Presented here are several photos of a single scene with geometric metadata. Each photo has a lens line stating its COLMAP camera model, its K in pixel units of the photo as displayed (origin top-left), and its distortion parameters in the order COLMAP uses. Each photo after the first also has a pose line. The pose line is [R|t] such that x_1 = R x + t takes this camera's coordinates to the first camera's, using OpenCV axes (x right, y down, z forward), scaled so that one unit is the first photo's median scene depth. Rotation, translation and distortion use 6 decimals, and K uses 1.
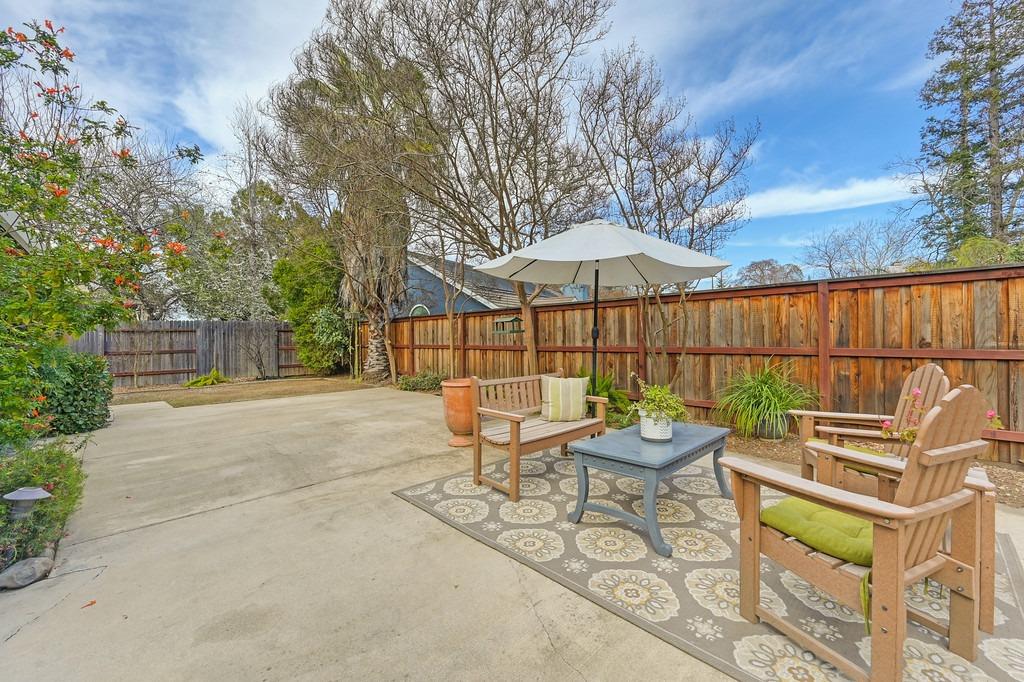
lens RADIAL K [[404.1, 0, 513.6], [0, 404.1, 338.5], [0, 0, 1]] dist [-0.001947, 0.000738]
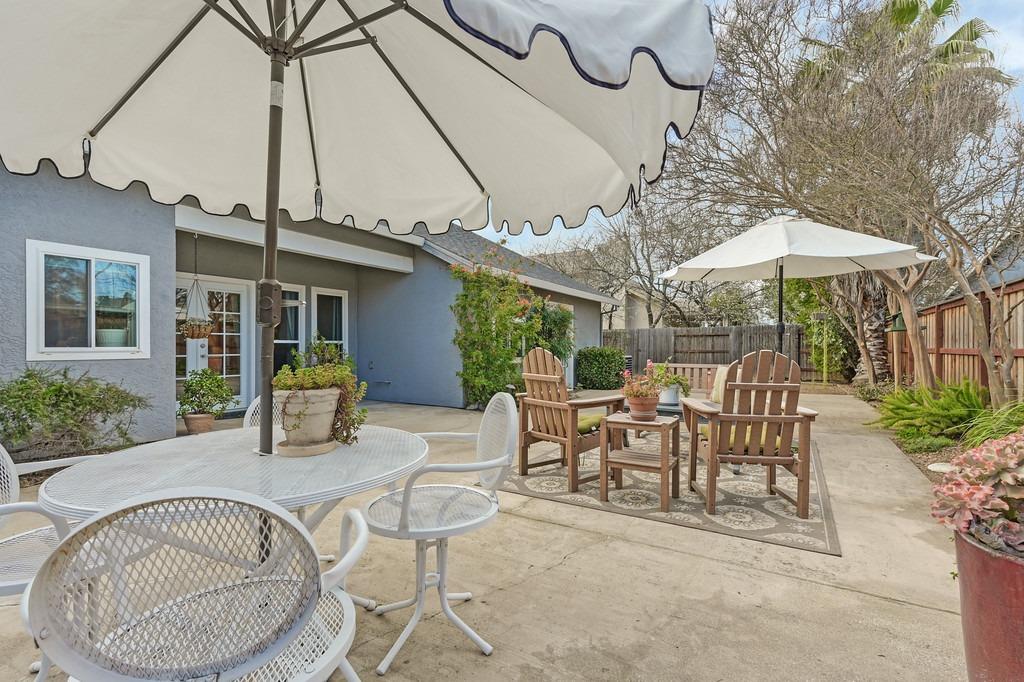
lens RADIAL K [[474.7, 0, 516.8], [0, 474.7, 346.7], [0, 0, 1]] dist [0.006749, 0.001028]
pose [[0.259072, 0.009840, -0.965808, 0.915338], [-0.007893, 0.999936, 0.008070, 0.021824], [0.965826, 0.005533, 0.259134, 0.042314]]
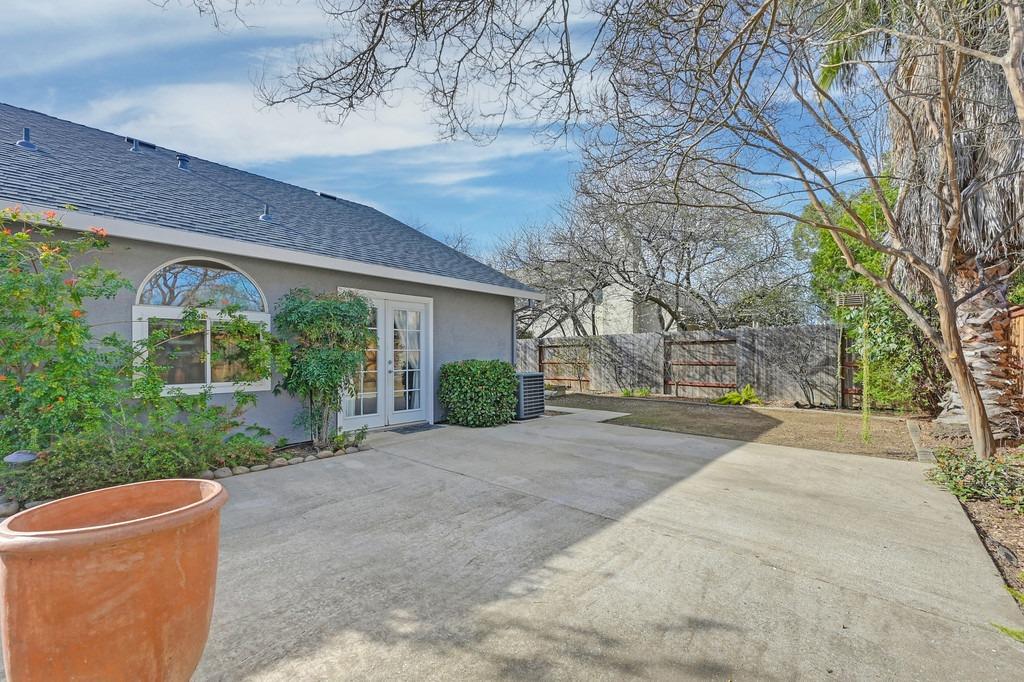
lens RADIAL K [[404.1, 0, 515.7], [0, 404.1, 354.7], [0, 0, 1]] dist [-0.001947, 0.000738]
pose [[0.054008, 0.009884, -0.998492, 0.119571], [-0.000836, 0.999951, 0.009853, 0.008927], [0.998540, 0.000303, 0.054014, 1.041158]]
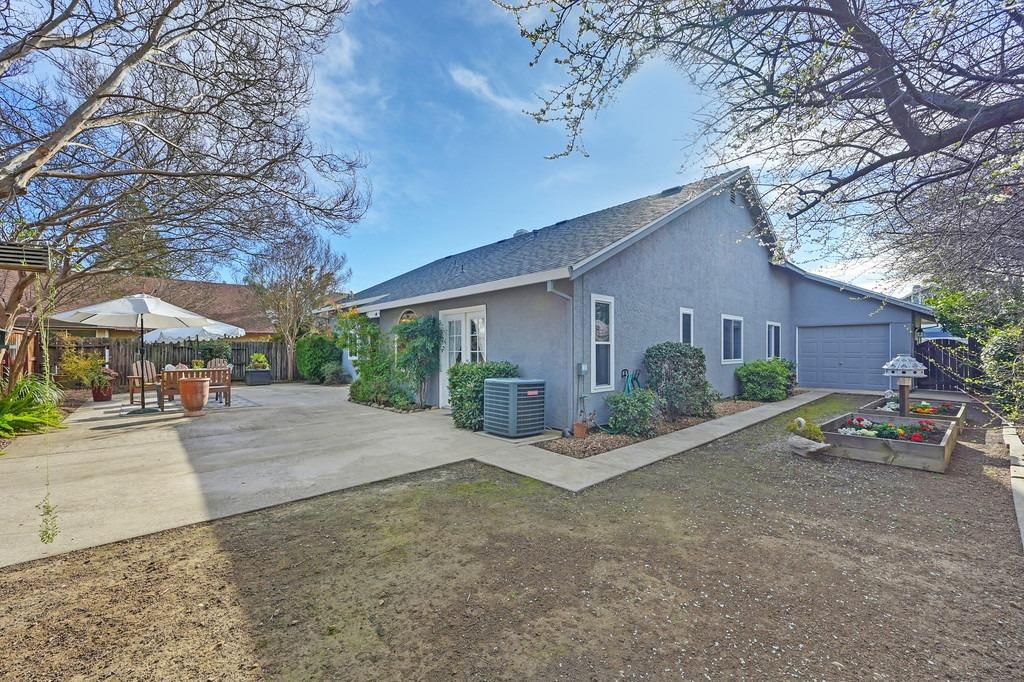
lens RADIAL K [[404.1, 0, 511.6], [0, 404.1, 350.3], [0, 0, 1]] dist [-0.001947, 0.000738]
pose [[-0.999545, 0.013022, 0.027214, -1.259538], [0.013120, 0.999908, 0.003431, 0.000139], [-0.027167, 0.003786, -0.999624, 2.236105]]
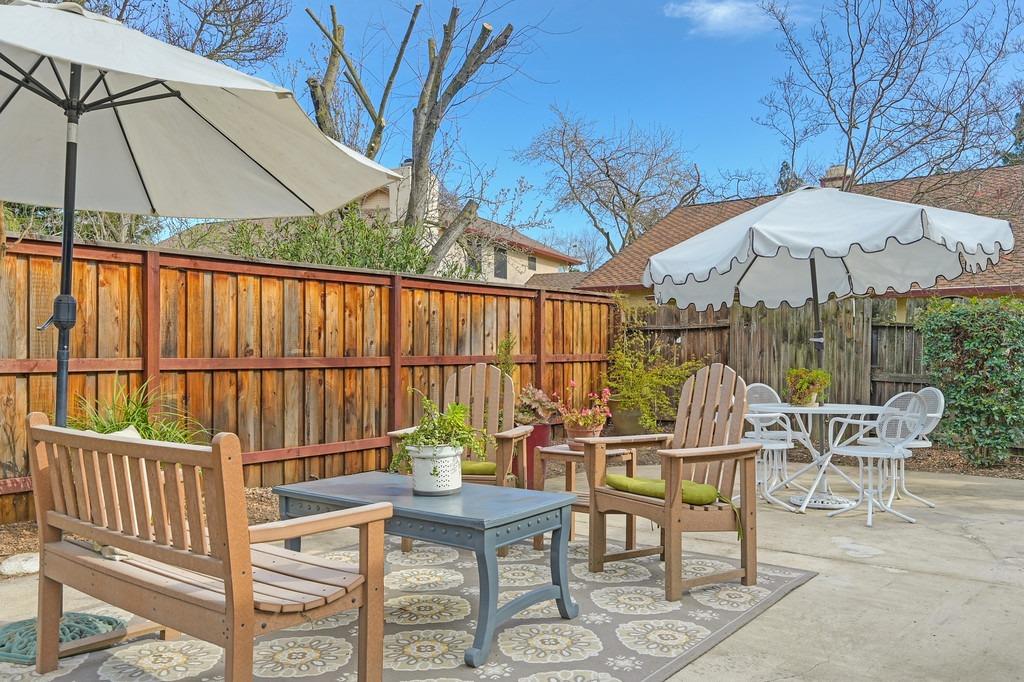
lens RADIAL K [[802.4, 0, 514.2], [0, 802.4, 363.2], [0, 0, 1]] dist [-0.004654, -0.000888]
pose [[-0.131379, -0.004511, 0.991322, -0.447647], [0.004619, 0.999976, 0.005163, 0.023703], [-0.991322, 0.005257, -0.131355, 0.534705]]
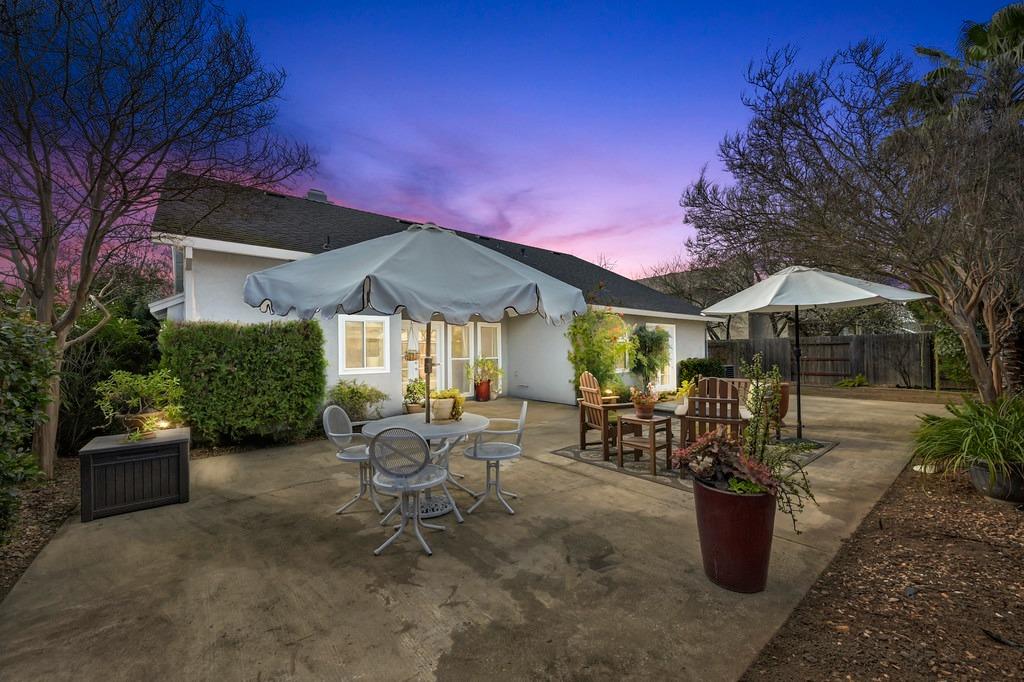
lens RADIAL K [[404.1, 0, 515.9], [0, 404.1, 349.6], [0, 0, 1]] dist [-0.001947, 0.000738]
pose [[-0.090395, 0.004647, -0.995895, 1.220588], [0.007198, 0.999966, 0.004013, -0.026965], [0.995880, -0.006806, -0.090426, 0.168382]]
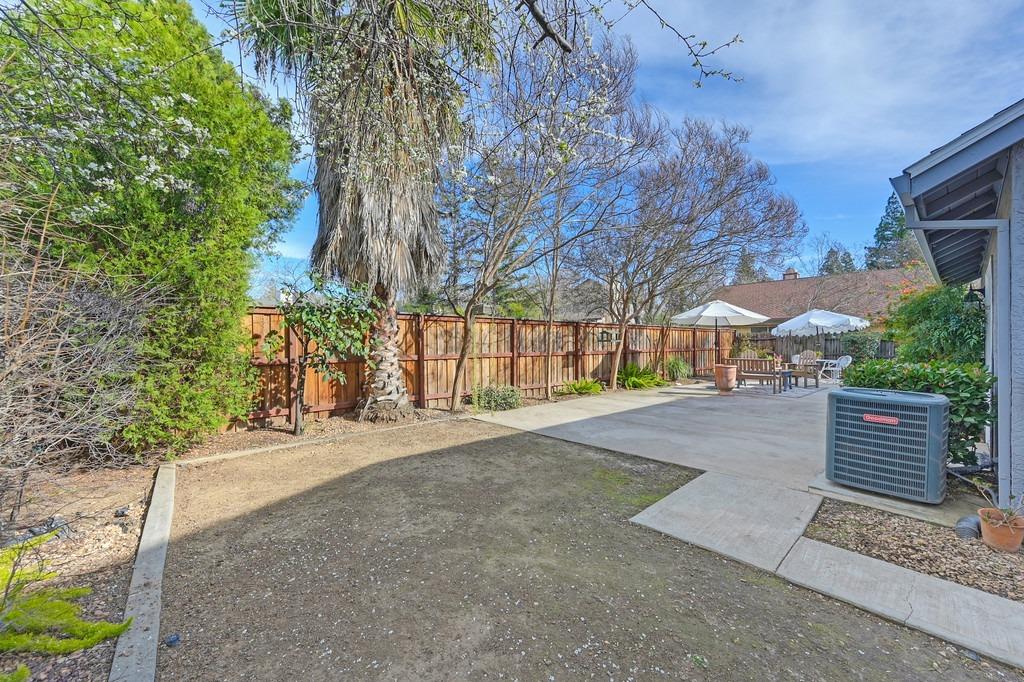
lens RADIAL K [[404.1, 0, 516.3], [0, 404.1, 344.3], [0, 0, 1]] dist [-0.001947, 0.000738]
pose [[0.039295, 0.008050, 0.999195, -1.891908], [0.004313, 0.999957, -0.008226, 0.009895], [-0.999218, 0.004633, 0.039259, 1.683956]]
